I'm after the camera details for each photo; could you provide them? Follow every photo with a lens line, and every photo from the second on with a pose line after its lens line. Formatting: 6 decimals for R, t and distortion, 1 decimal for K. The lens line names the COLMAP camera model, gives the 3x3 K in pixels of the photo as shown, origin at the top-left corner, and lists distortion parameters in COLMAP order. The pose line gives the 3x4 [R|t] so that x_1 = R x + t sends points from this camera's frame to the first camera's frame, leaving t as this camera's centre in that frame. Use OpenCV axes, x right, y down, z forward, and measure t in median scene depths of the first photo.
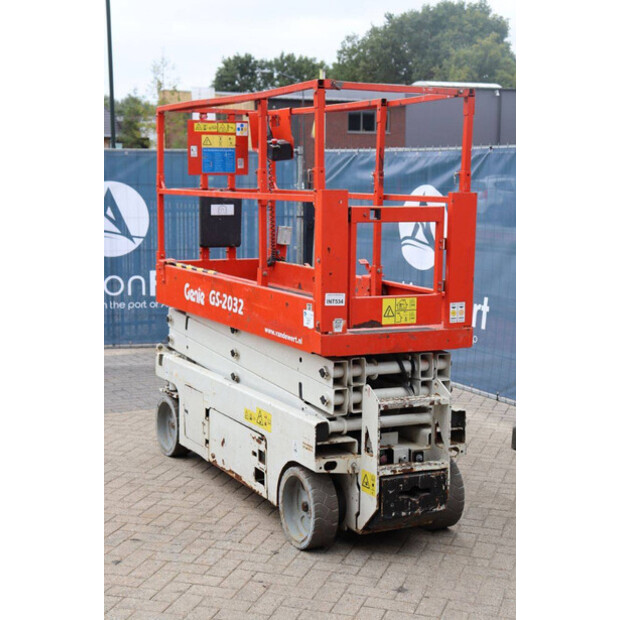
lens RADIAL K [[1064.6, 0, 308.5], [0, 1064.6, 312.5], [0, 0, 1]] dist [0.188741, 0.000000]
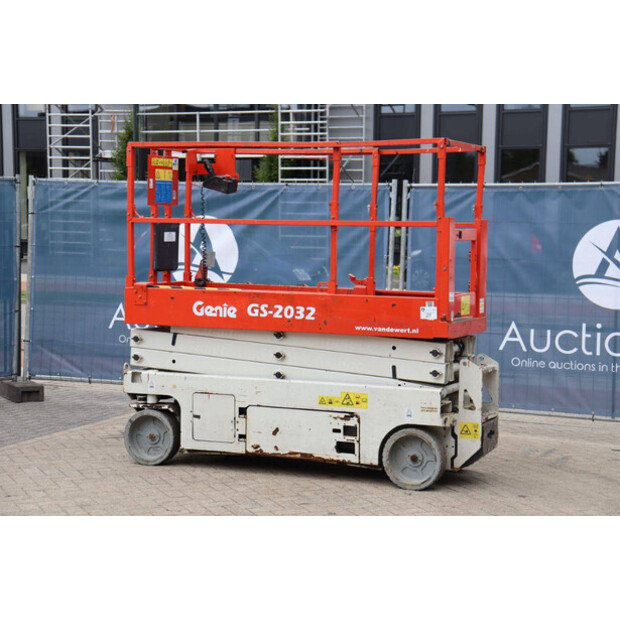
lens RADIAL K [[1297.1, 0, 313.1], [0, 1297.1, 312.8], [0, 0, 1]] dist [0.314997, 0.000000]
pose [[0.769022, -0.046540, 0.637525, -1.077808], [0.076327, 0.996896, -0.019297, 0.024560], [-0.634648, 0.063500, 0.770188, -0.157110]]
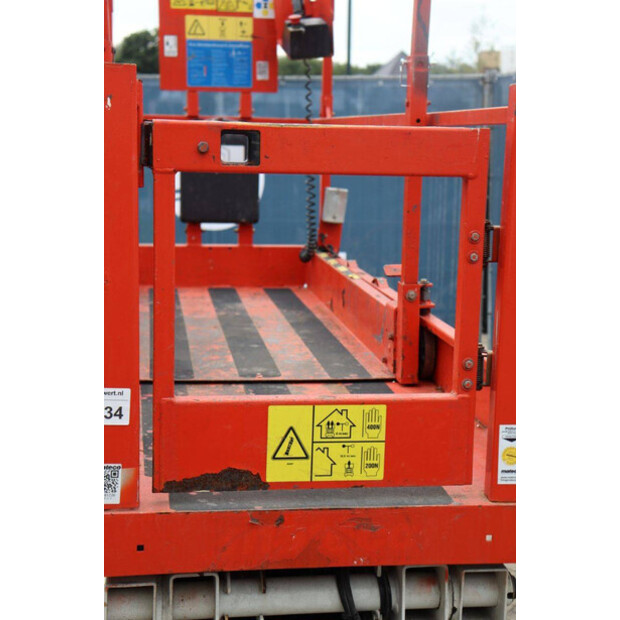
lens RADIAL K [[1028.5, 0, 306.2], [0, 1028.5, 307.7], [0, 0, 1]] dist [0.186539, 0.000000]
pose [[0.951335, 0.060834, -0.302095, 0.165445], [-0.051669, 0.997932, 0.038247, -0.052935], [0.303797, -0.020777, 0.952510, 0.658260]]
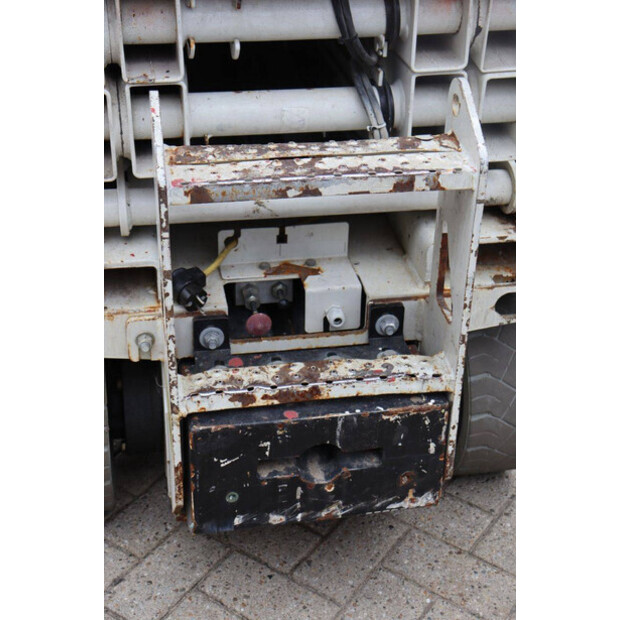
lens RADIAL K [[1081.1, 0, 310.3], [0, 1081.1, 310.6], [0, 0, 1]] dist [0.121268, 0.000000]
pose [[0.957729, 0.158302, -0.240199, 0.152502], [-0.045156, 0.907353, 0.417938, 0.003049], [0.284105, -0.389425, 0.876146, 0.705096]]
